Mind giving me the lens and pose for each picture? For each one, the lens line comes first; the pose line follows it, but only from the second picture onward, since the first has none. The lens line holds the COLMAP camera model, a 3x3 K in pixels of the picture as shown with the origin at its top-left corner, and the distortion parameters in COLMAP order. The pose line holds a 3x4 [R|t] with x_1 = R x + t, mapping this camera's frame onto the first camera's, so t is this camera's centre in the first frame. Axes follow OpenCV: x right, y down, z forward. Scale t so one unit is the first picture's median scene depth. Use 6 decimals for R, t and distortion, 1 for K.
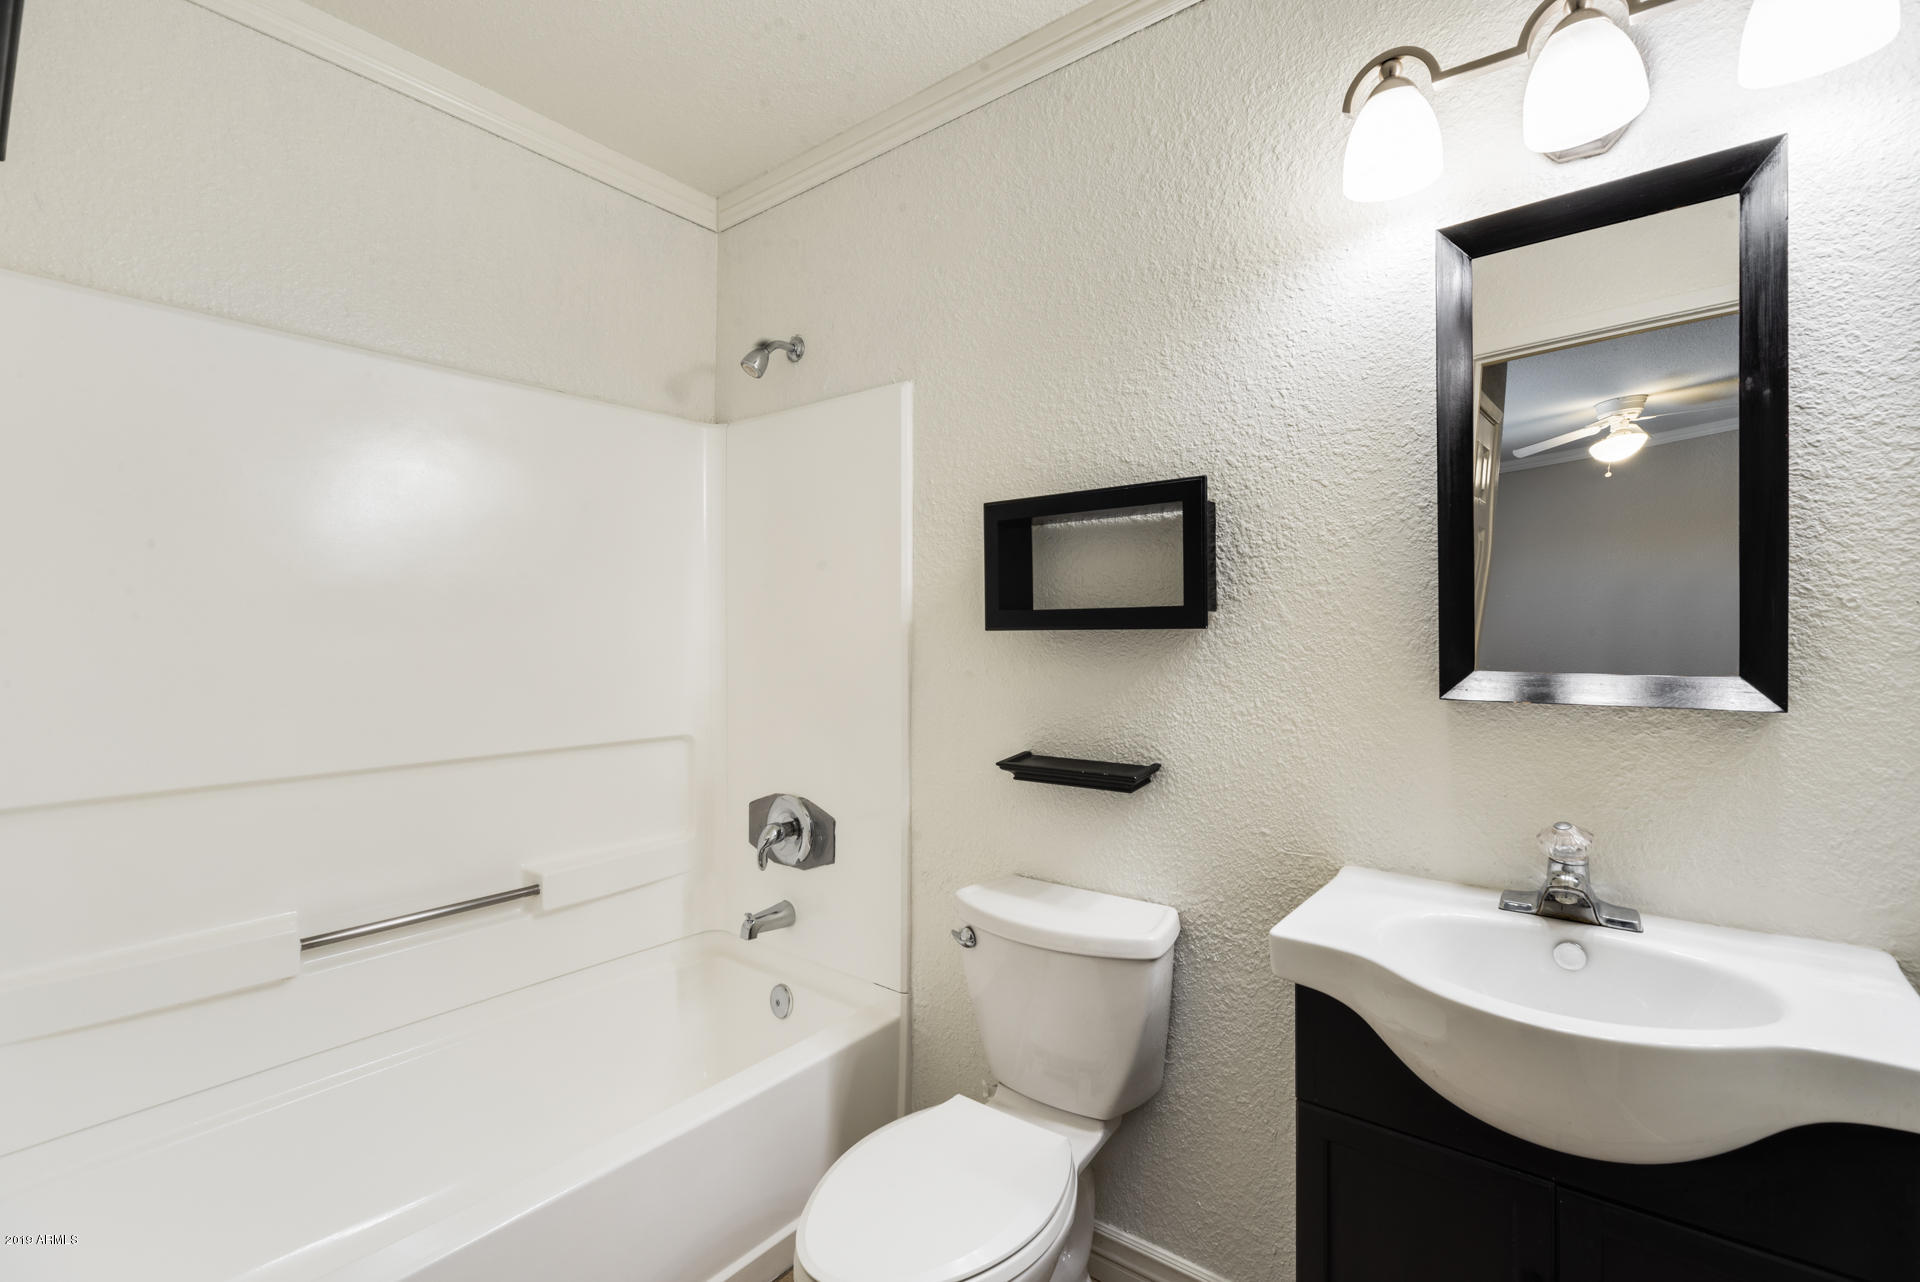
lens RADIAL K [[856.5, 0, 964.2], [0, 856.5, 638.1], [0, 0, 1]] dist [-0.002671, -0.000687]
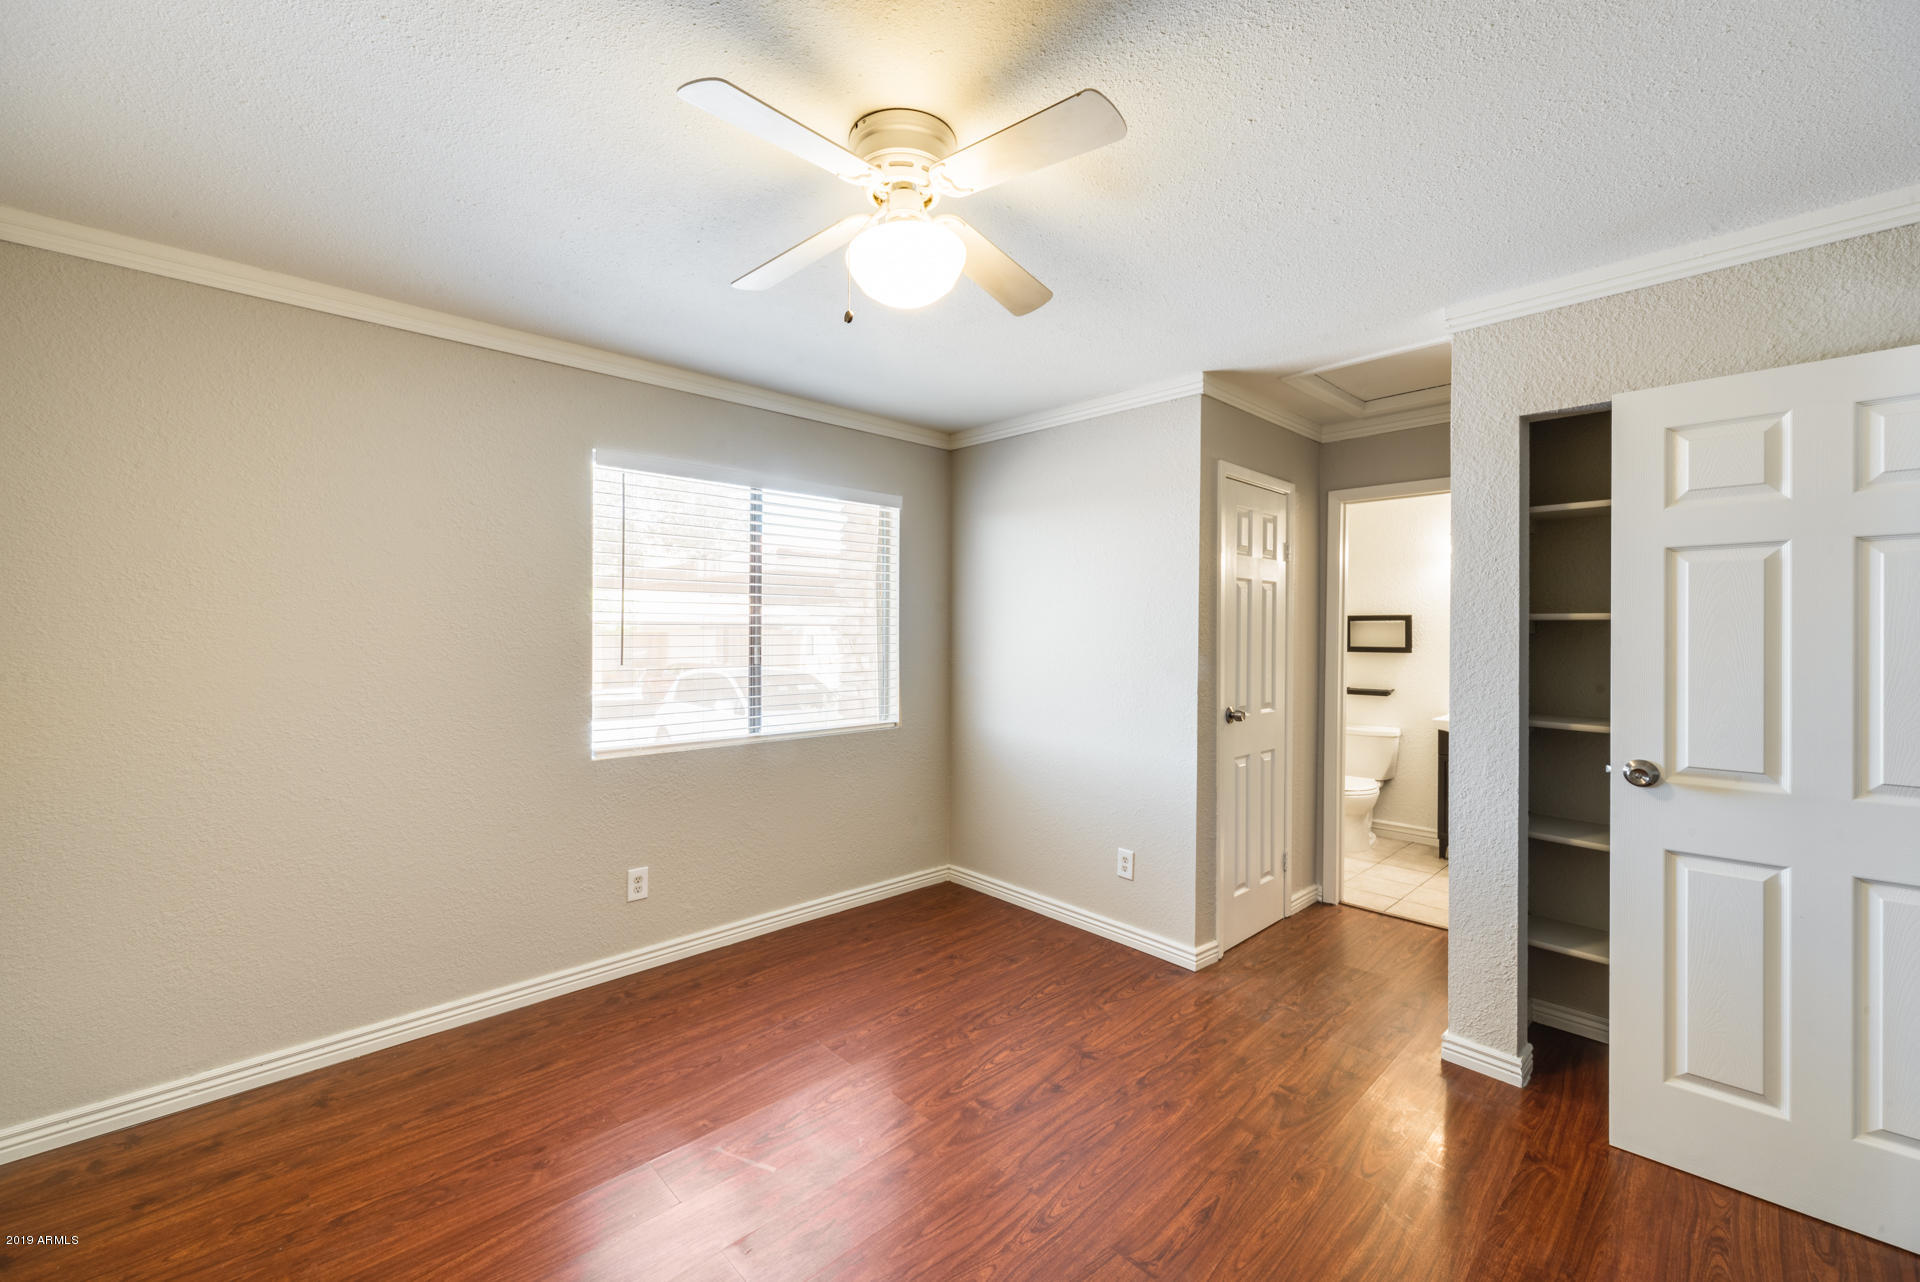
lens RADIAL K [[760.3, 0, 962.8], [0, 760.3, 637.8], [0, 0, 1]] dist [-0.002593, -0.000376]
pose [[0.989565, 0.010329, -0.143719, -1.208226], [-0.010702, 0.999941, -0.001820, -0.051143], [0.143692, 0.003339, 0.989617, -2.650436]]
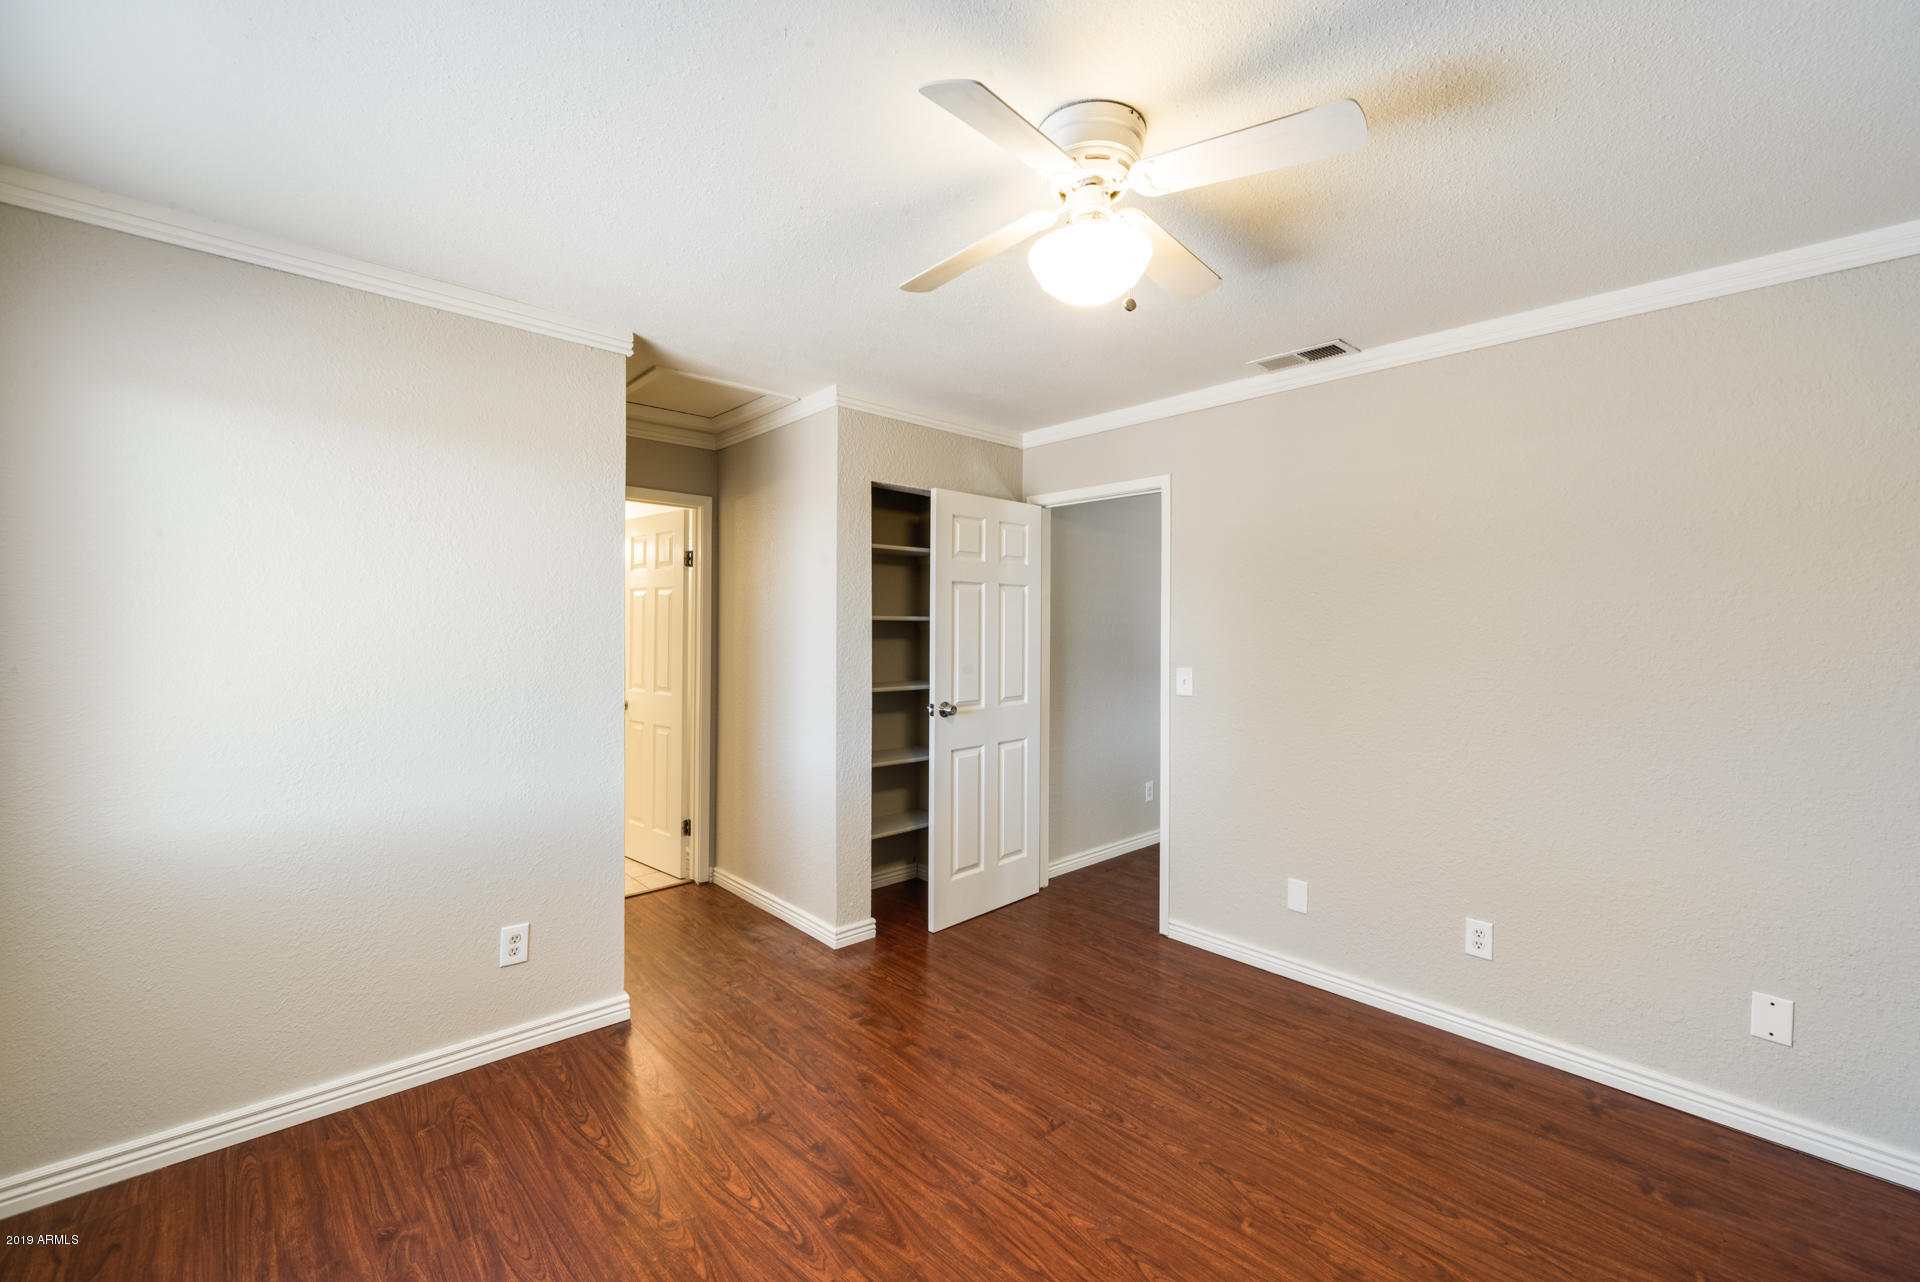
lens RADIAL K [[760.3, 0, 965.2], [0, 760.3, 631.0], [0, 0, 1]] dist [-0.002593, -0.000376]
pose [[0.167484, -0.003925, 0.985867, -2.522150], [0.005766, 0.999979, 0.003001, -0.075980], [-0.985858, 0.005182, 0.167503, -1.598795]]
